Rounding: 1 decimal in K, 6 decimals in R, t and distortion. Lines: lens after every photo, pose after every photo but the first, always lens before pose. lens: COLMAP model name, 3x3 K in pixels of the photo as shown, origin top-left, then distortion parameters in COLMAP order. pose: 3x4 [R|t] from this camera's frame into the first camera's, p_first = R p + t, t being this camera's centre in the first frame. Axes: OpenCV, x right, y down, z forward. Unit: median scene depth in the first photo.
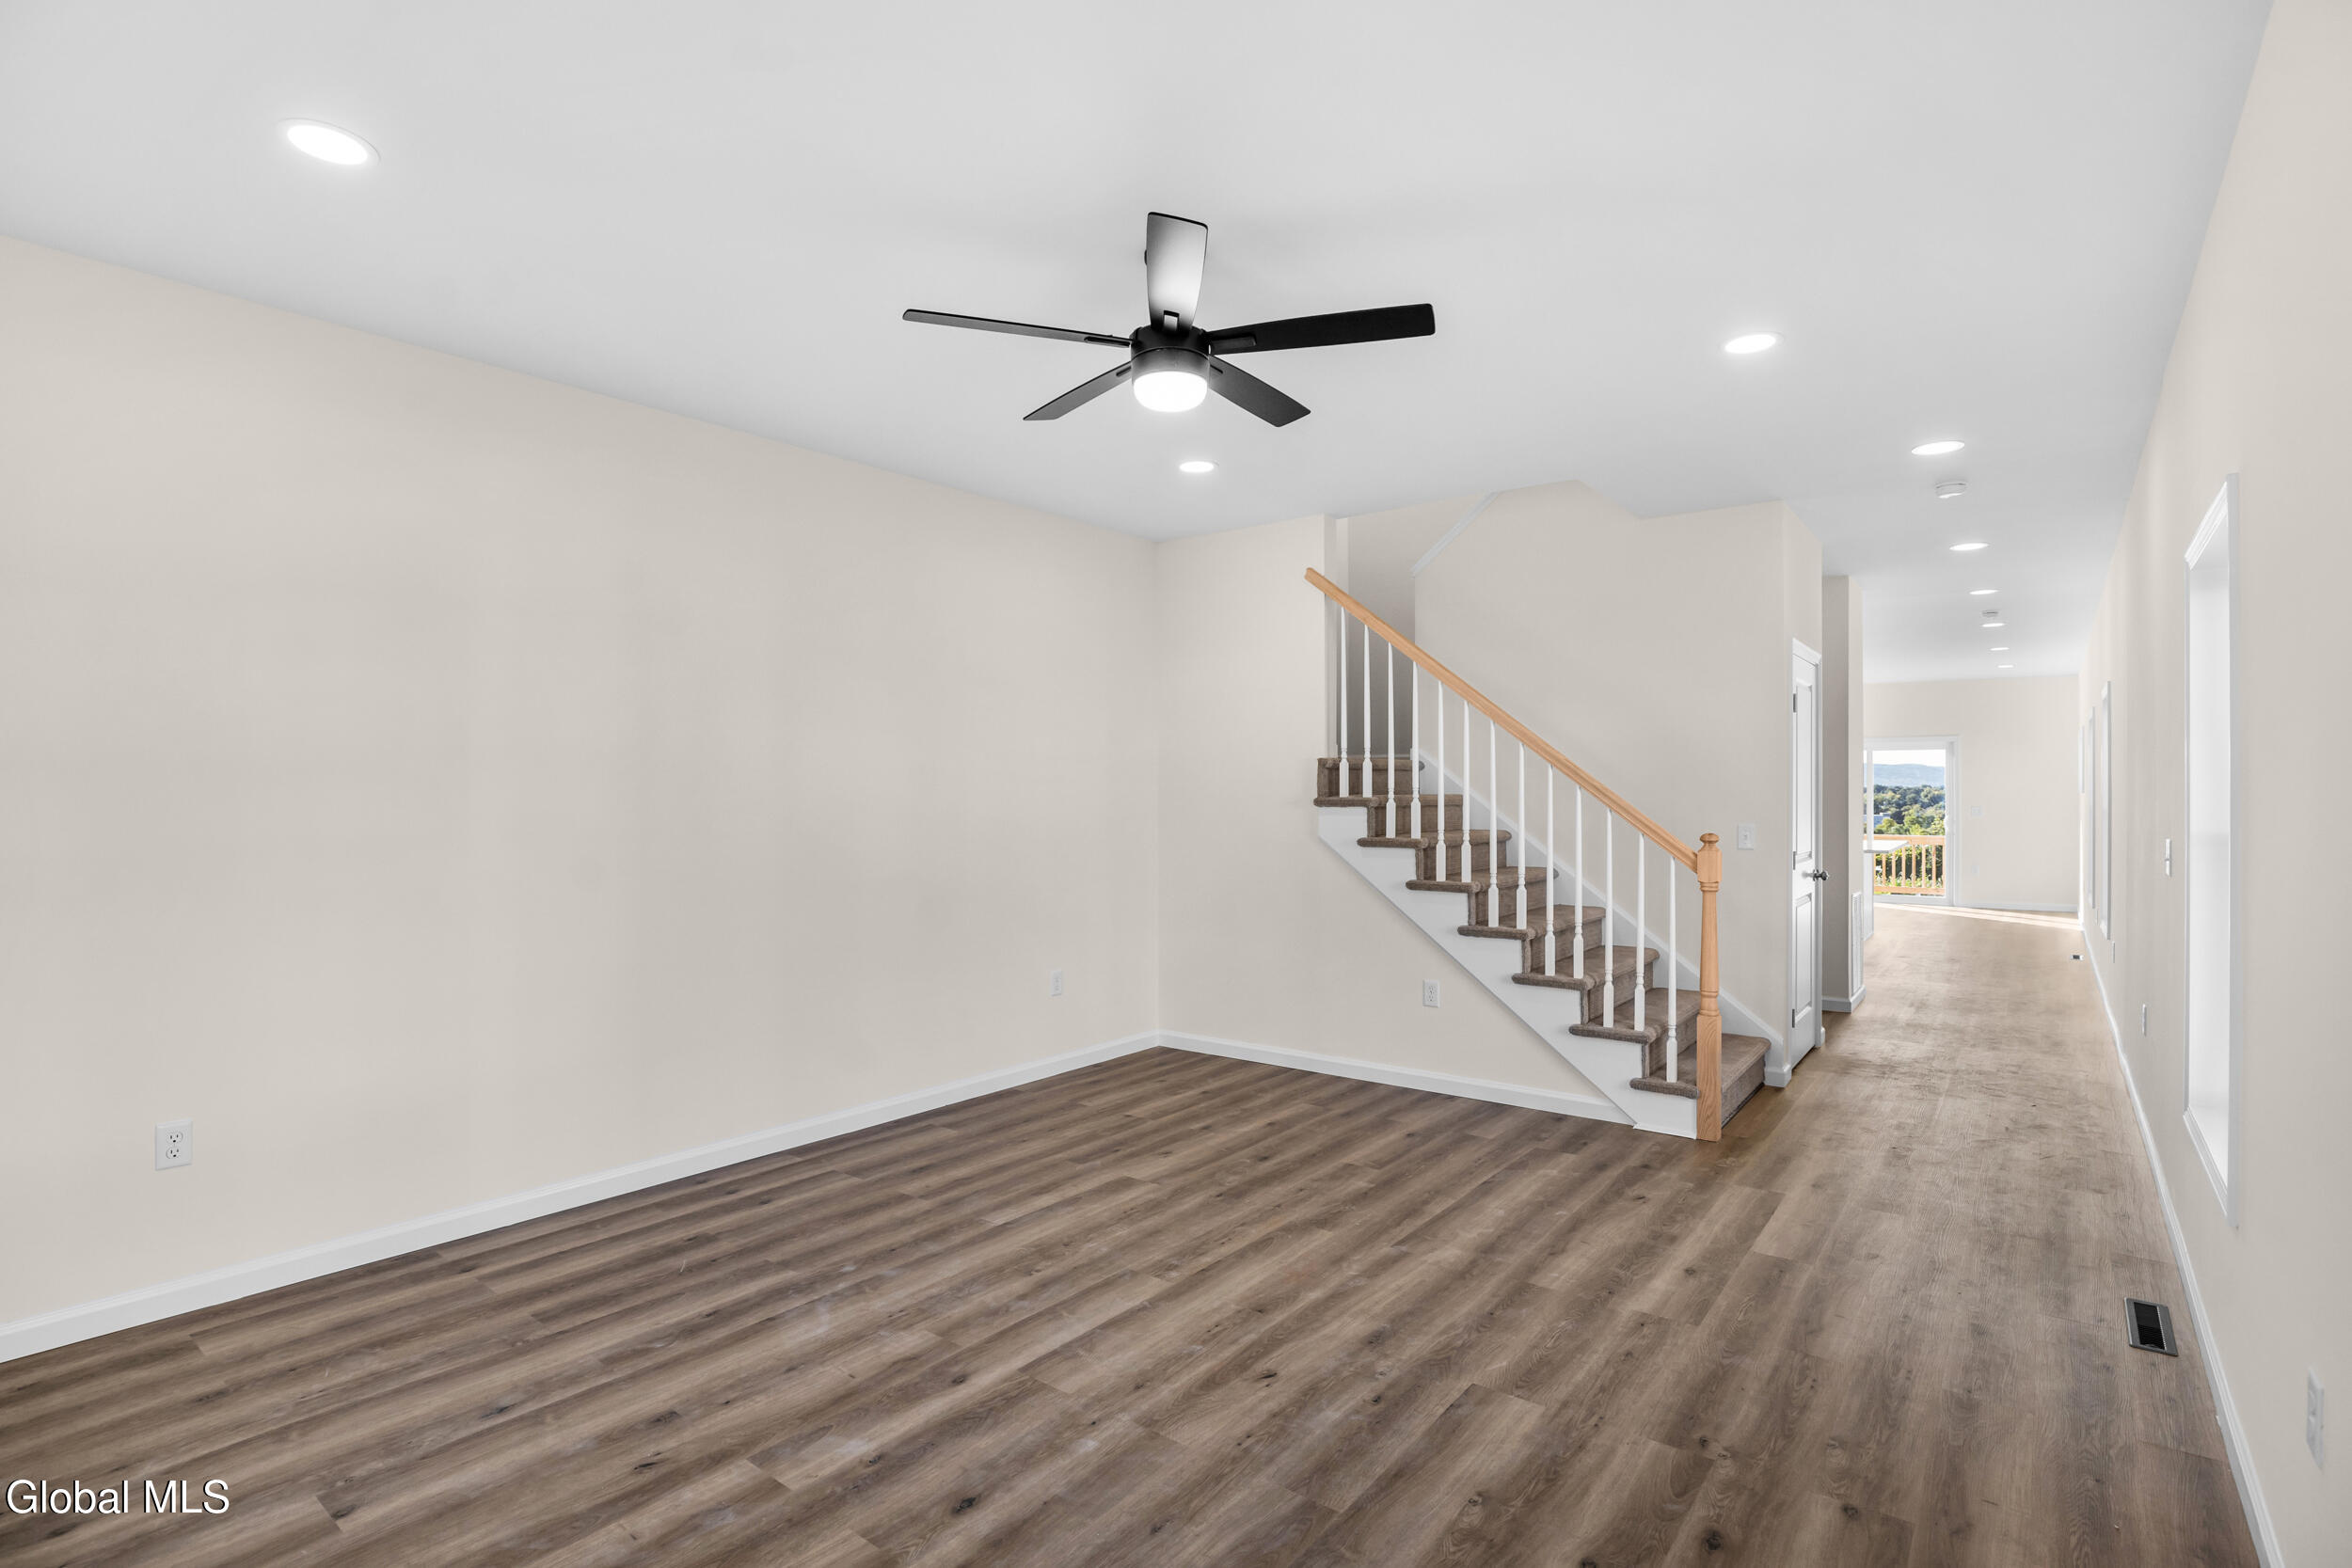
lens RADIAL K [[1115.6, 0, 1174.4], [0, 1115.6, 787.3], [0, 0, 1]] dist [-0.015937, -0.000529]
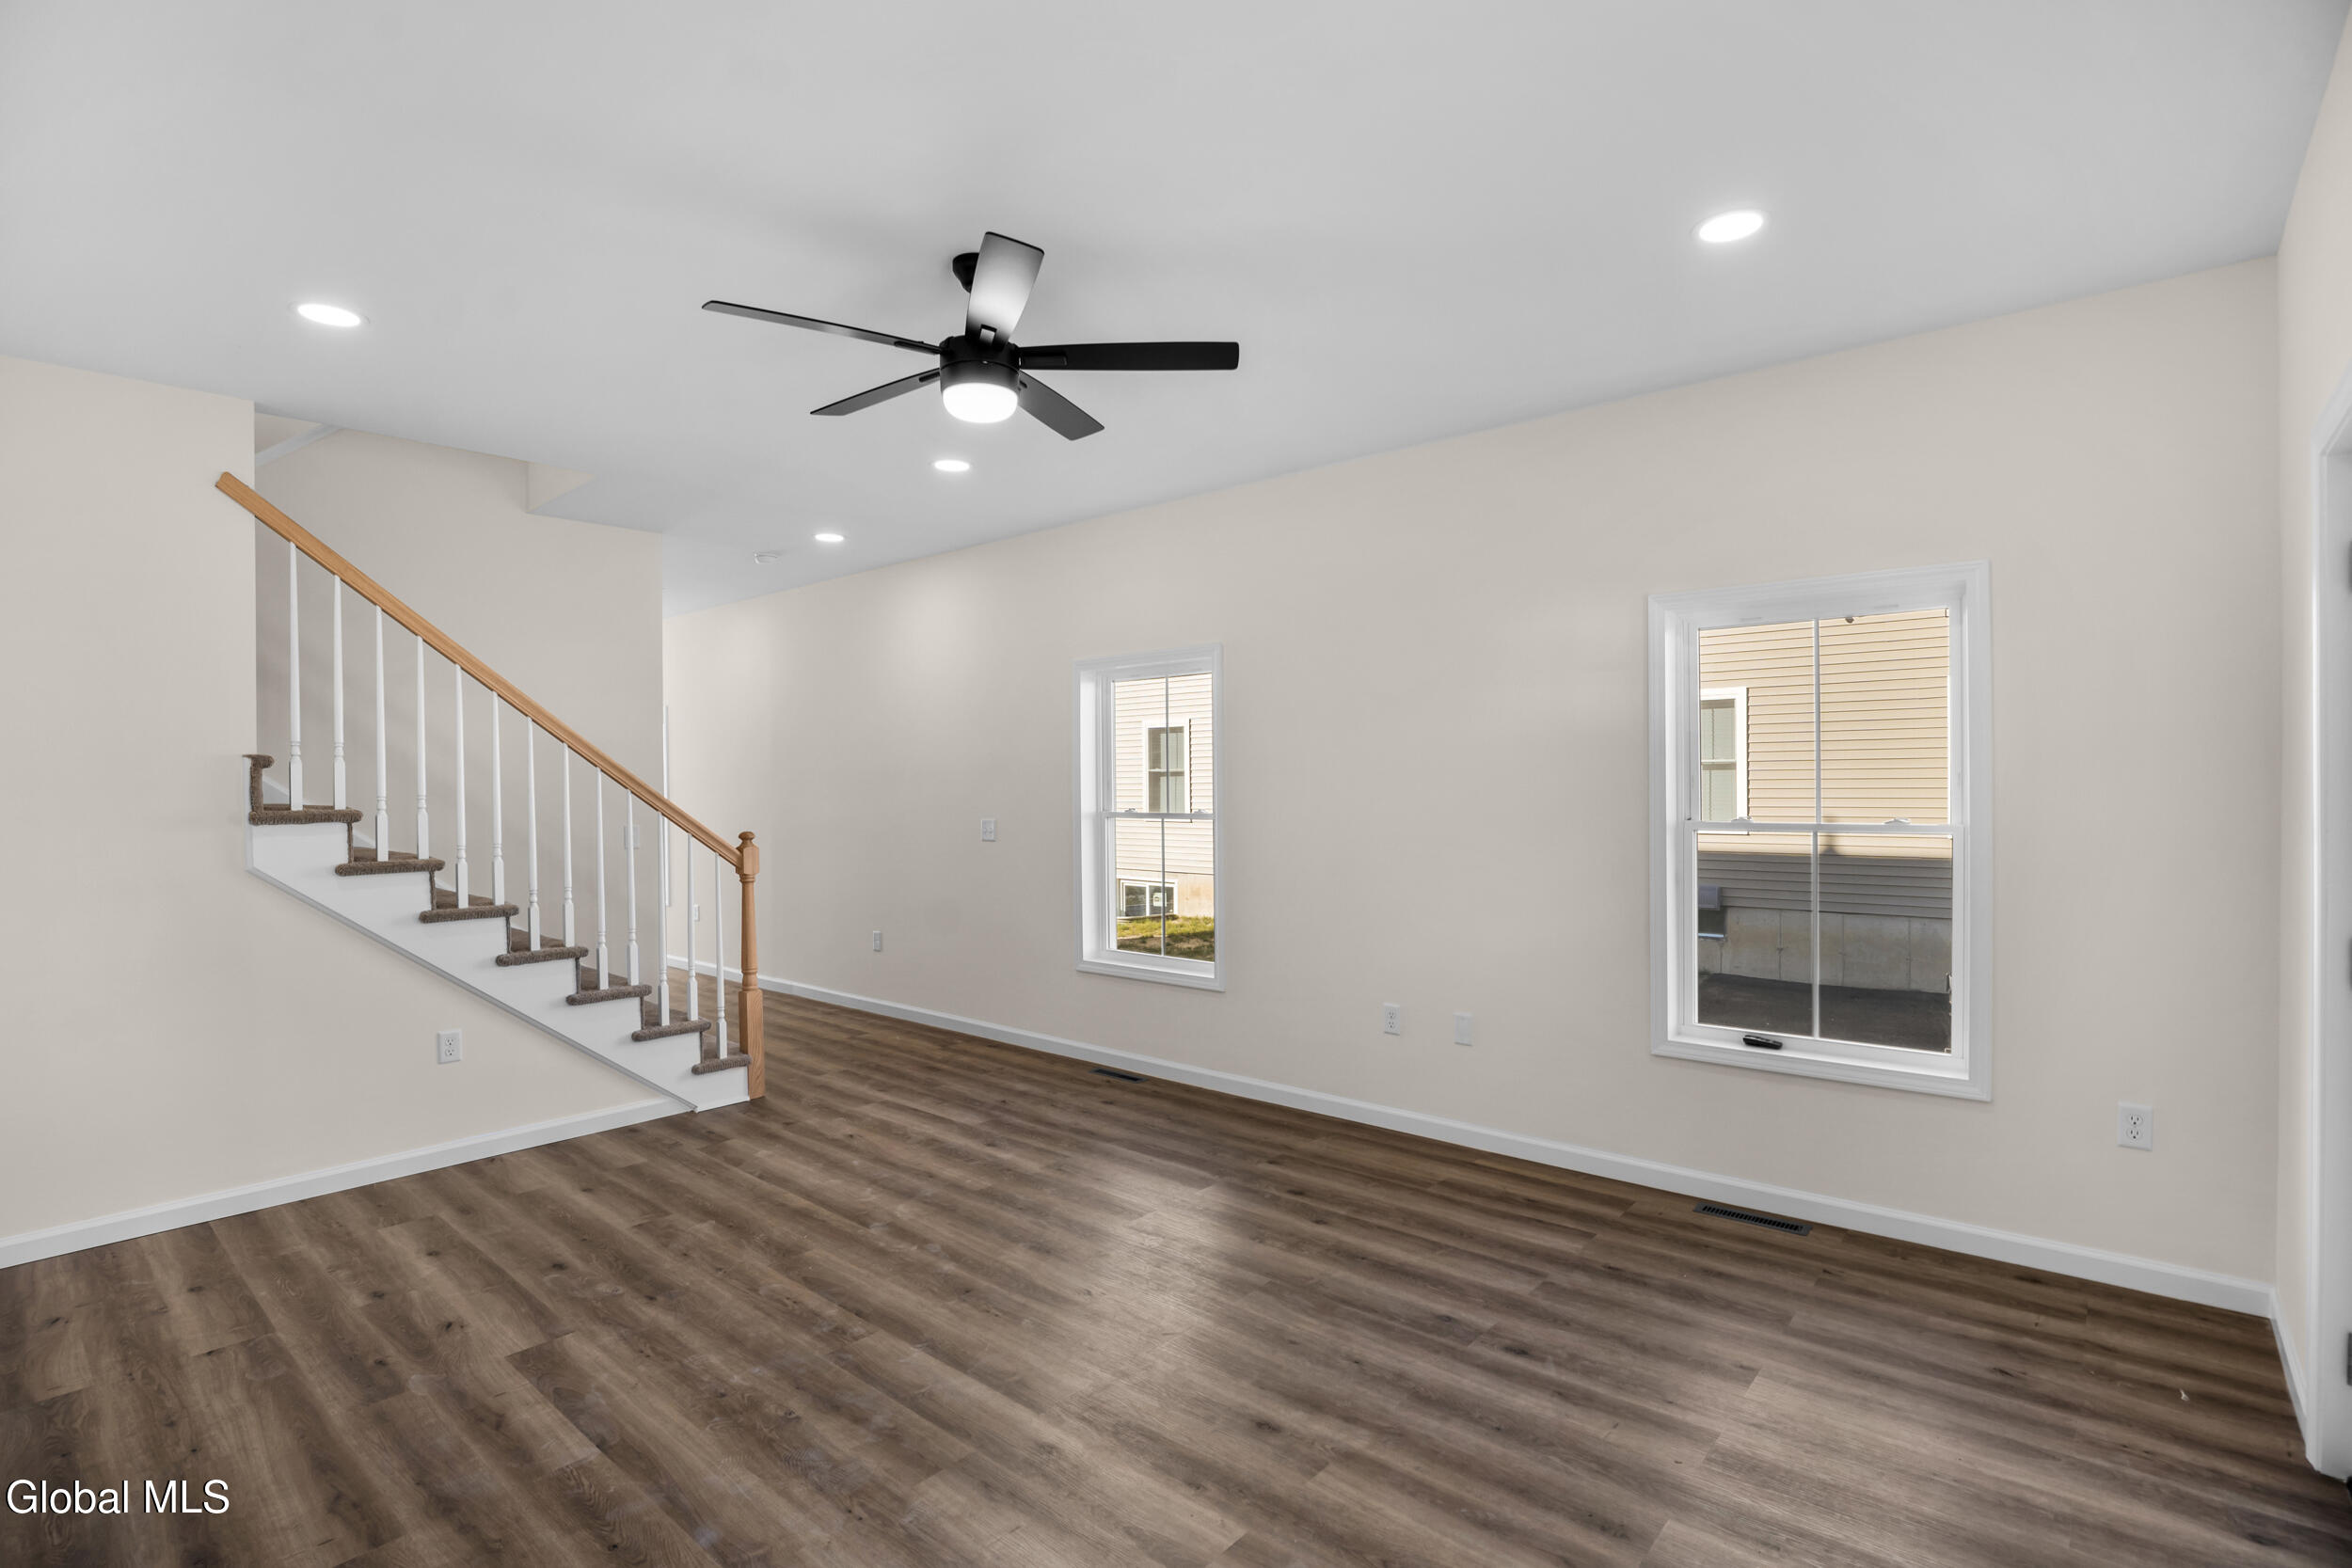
lens RADIAL K [[1115.6, 0, 1173.0], [0, 1115.6, 792.8], [0, 0, 1]] dist [-0.015937, -0.000529]
pose [[0.058929, -0.009017, 0.998221, -0.713684], [-0.002766, 0.999954, 0.009195, -0.014725], [-0.998258, -0.003303, 0.058901, 0.540731]]
